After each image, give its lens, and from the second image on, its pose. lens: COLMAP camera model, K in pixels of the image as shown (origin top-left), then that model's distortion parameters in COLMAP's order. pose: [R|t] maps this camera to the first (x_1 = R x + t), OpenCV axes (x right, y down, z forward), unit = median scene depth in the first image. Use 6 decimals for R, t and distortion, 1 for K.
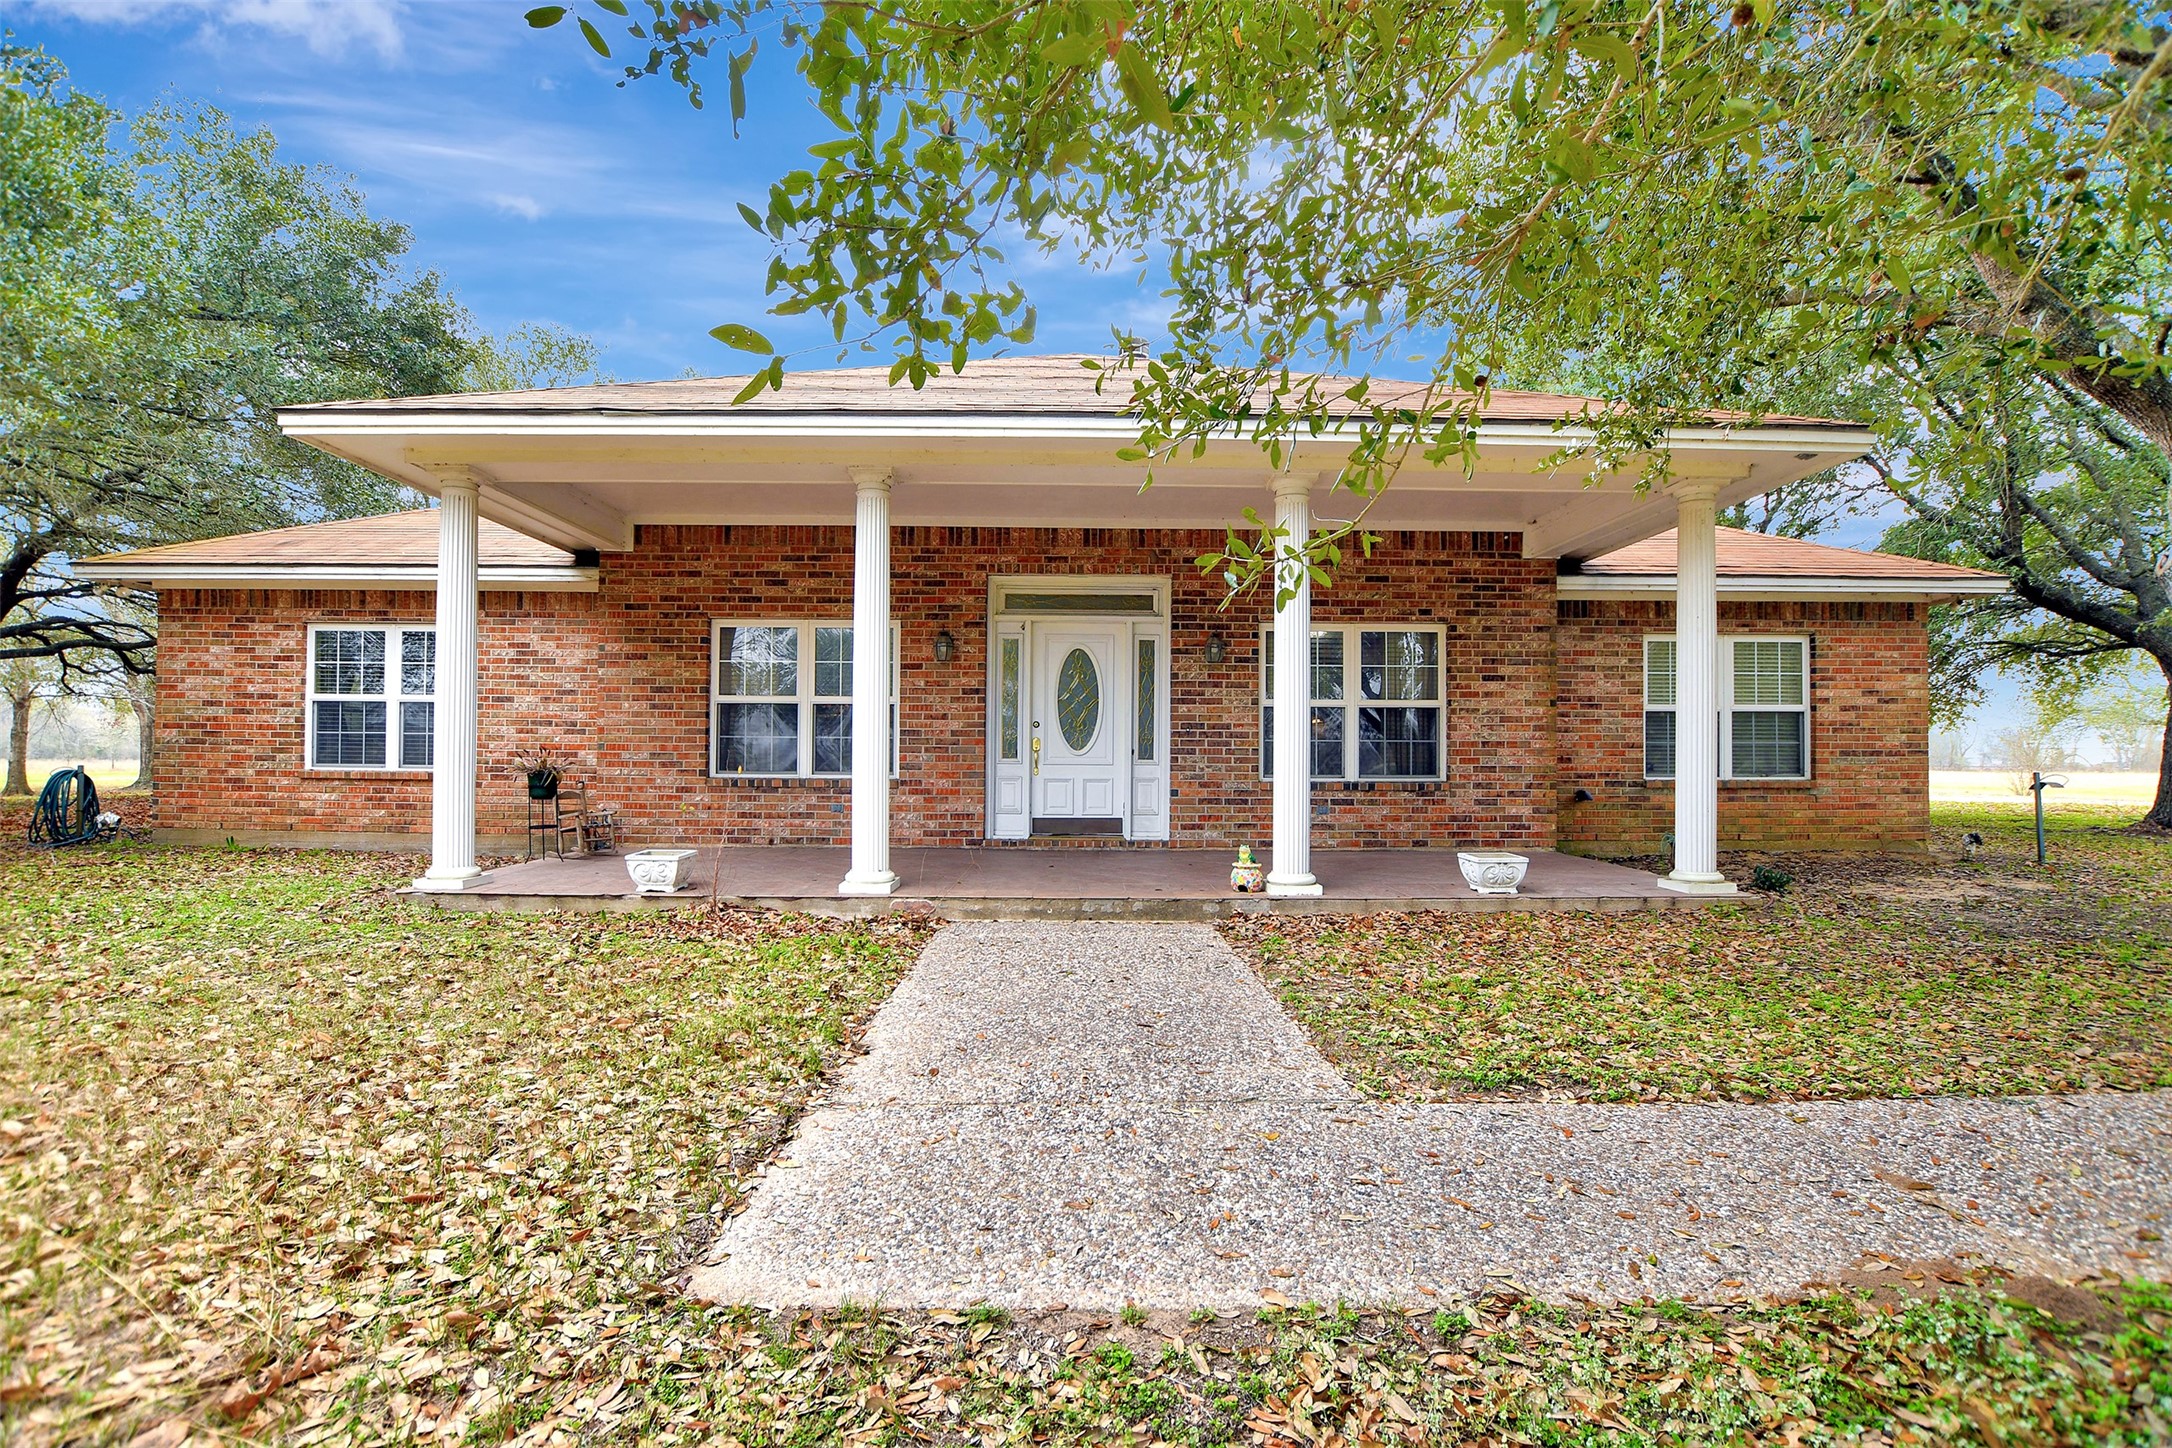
lens RADIAL K [[951.9, 0, 1091.2], [0, 951.9, 730.3], [0, 0, 1]] dist [-0.002350, -0.000138]
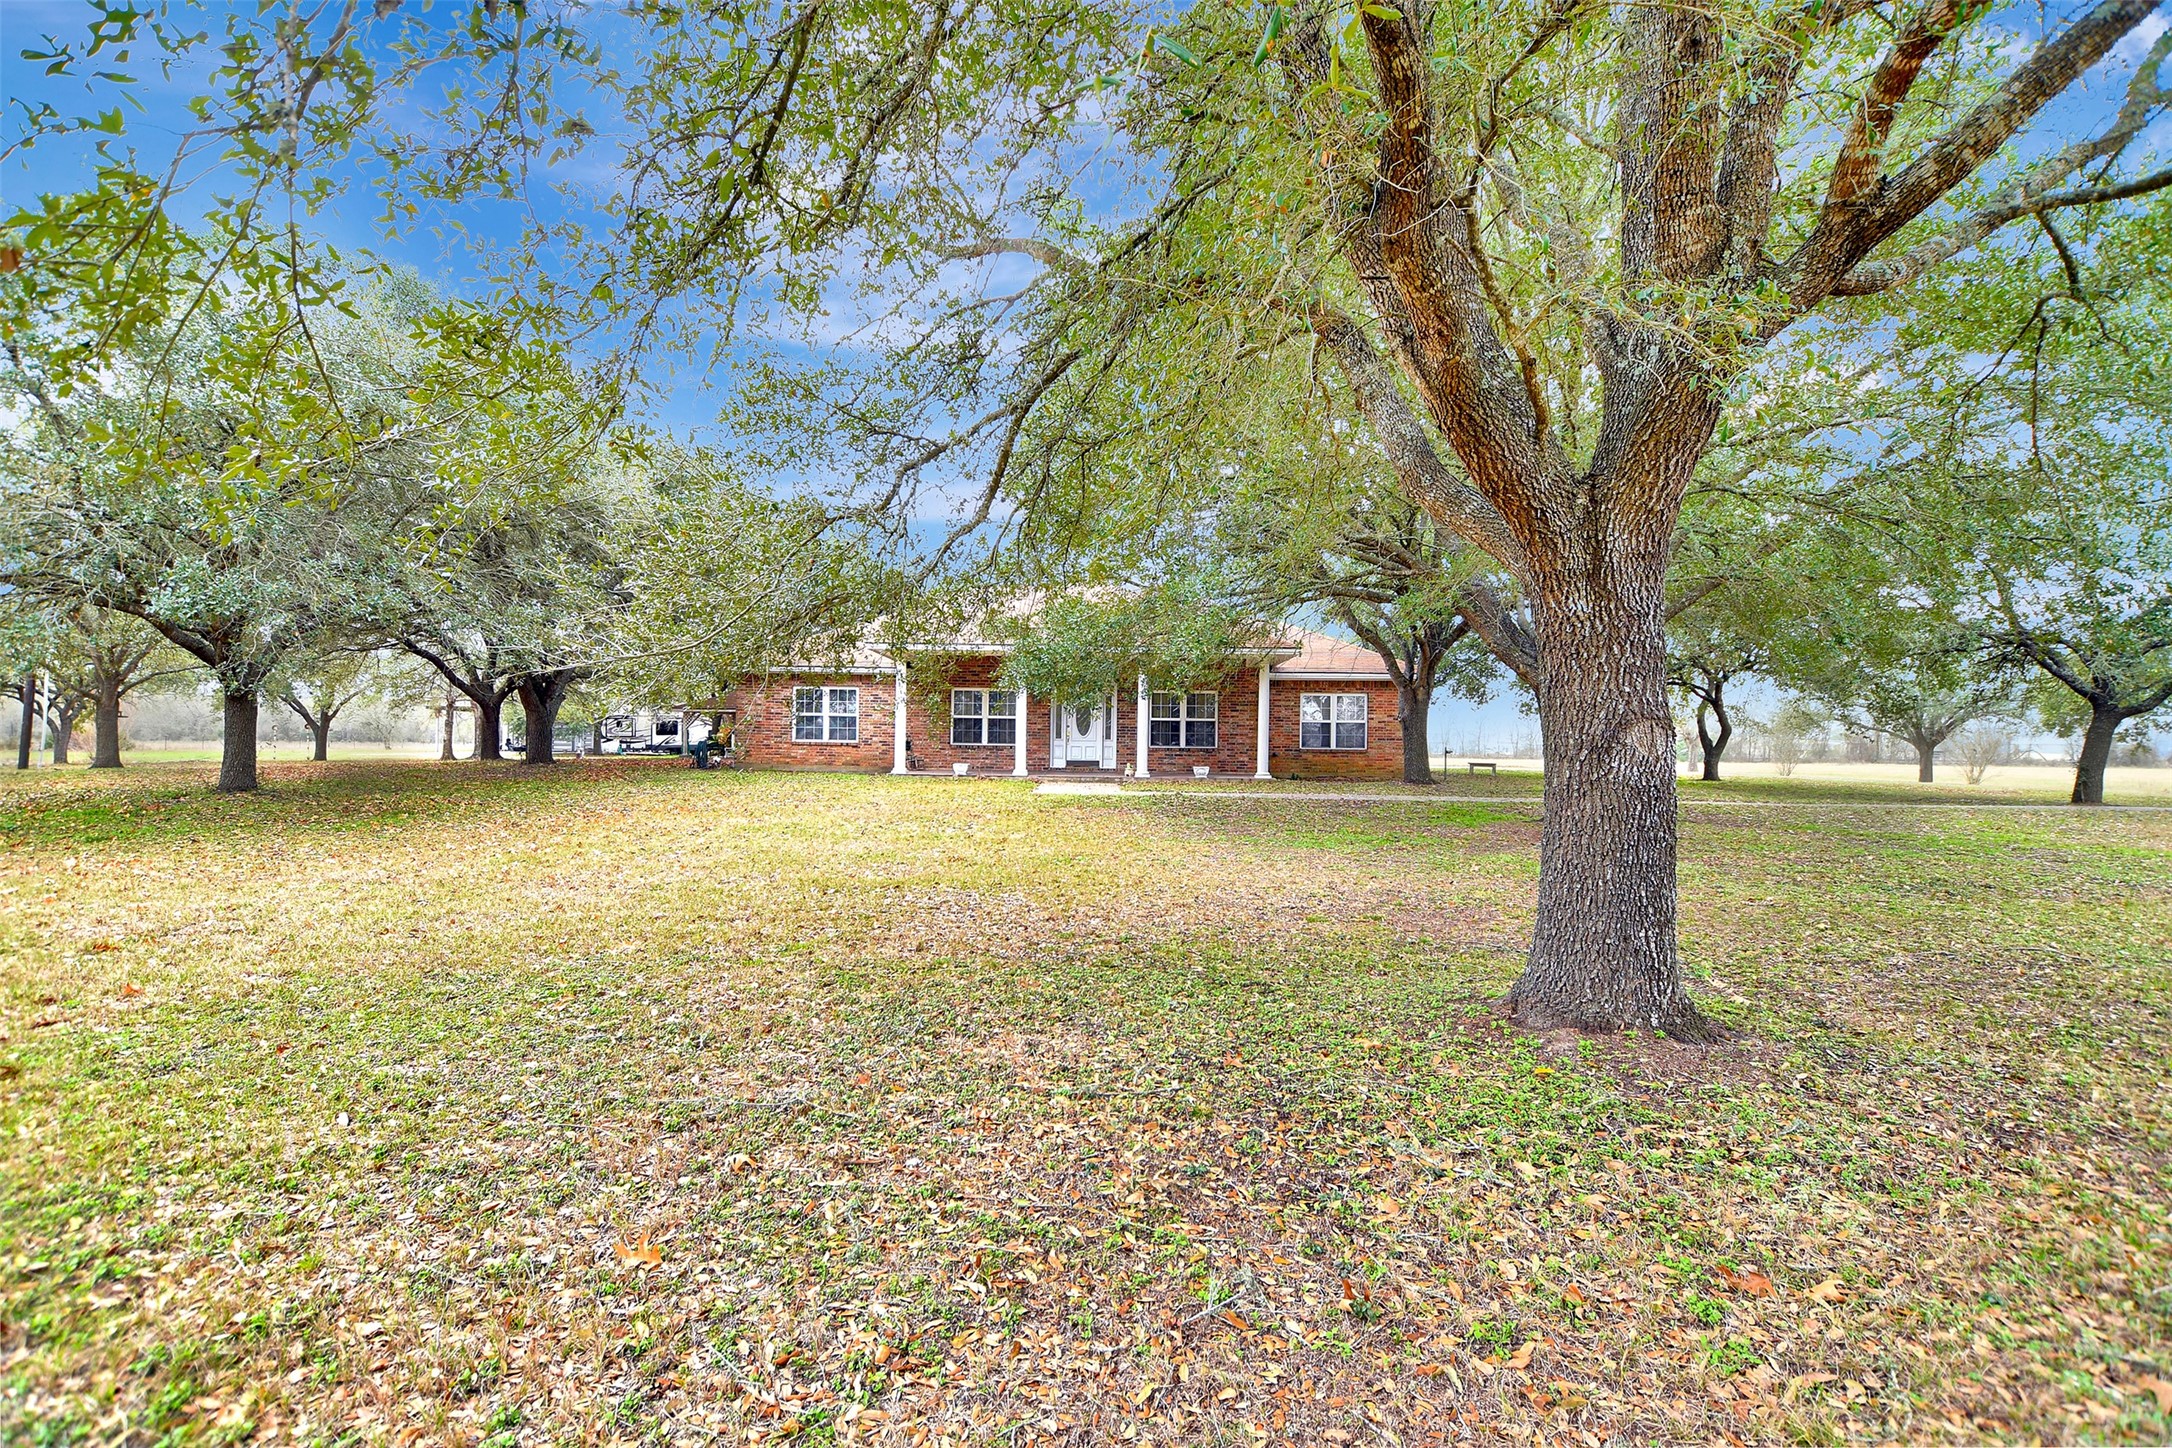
lens RADIAL K [[951.9, 0, 1084.2], [0, 951.9, 727.7], [0, 0, 1]] dist [-0.002350, -0.000138]
pose [[0.999490, 0.006923, -0.031184, 0.075077], [-0.006648, 0.999938, 0.008885, -0.027465], [0.031243, -0.008673, 0.999474, -1.757107]]
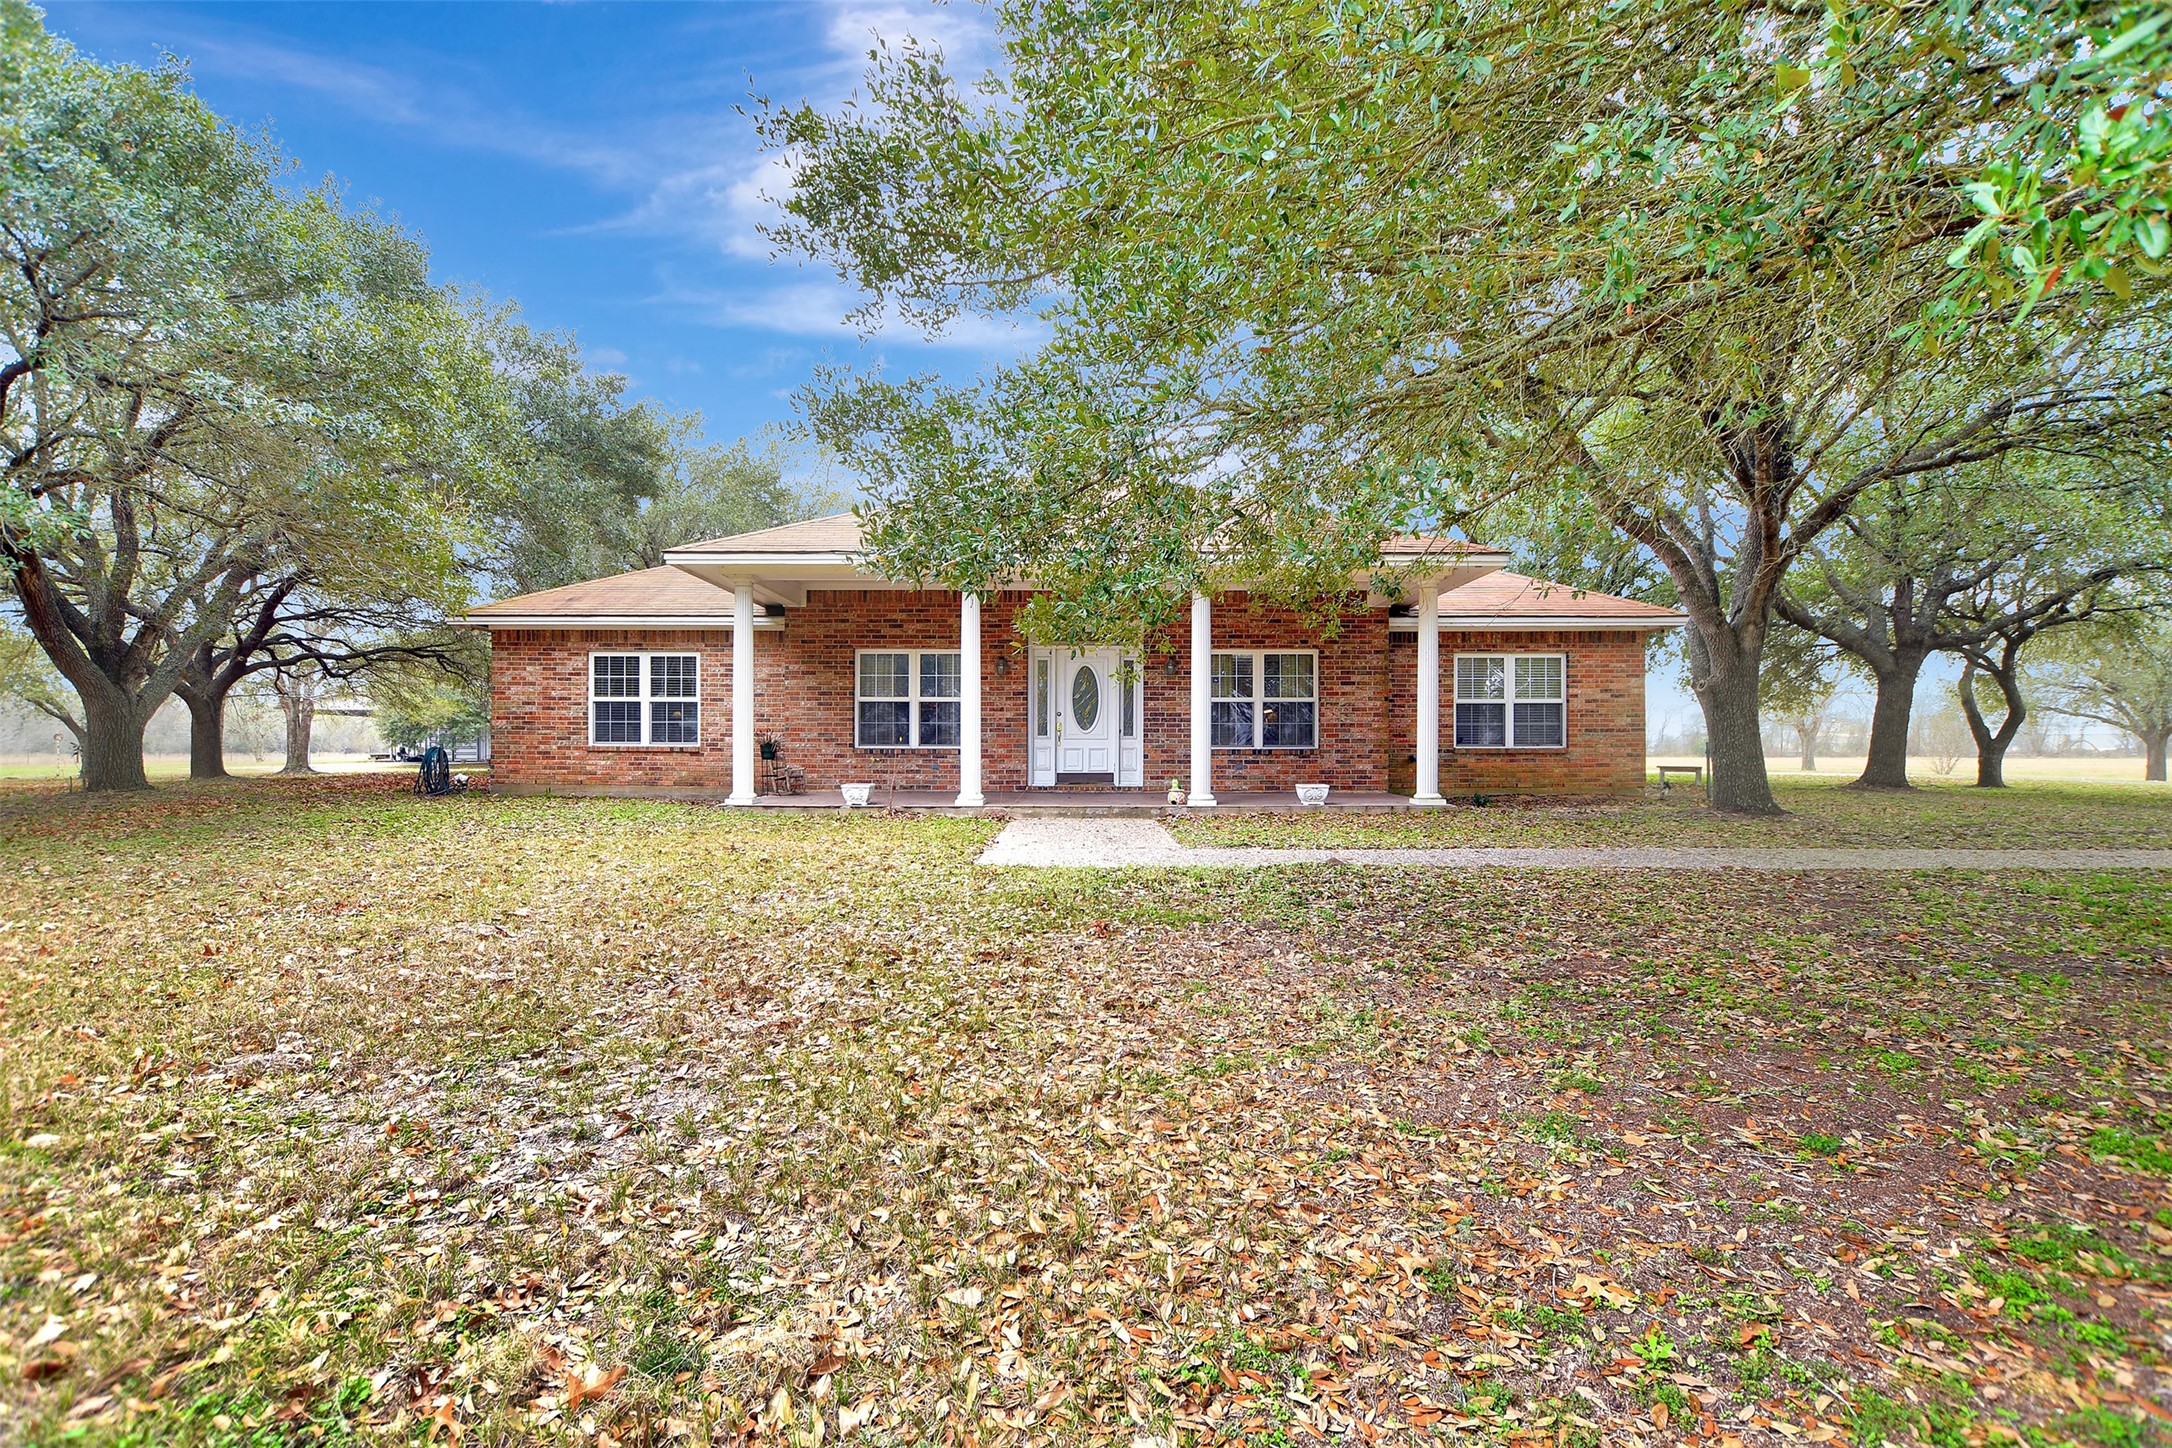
lens RADIAL K [[951.9, 0, 1092.1], [0, 951.9, 735.7], [0, 0, 1]] dist [-0.002350, -0.000138]
pose [[0.999883, -0.004910, -0.014500, 0.020180], [0.005131, 0.999870, 0.015260, 0.006005], [0.014424, -0.015332, 0.999778, -0.586887]]
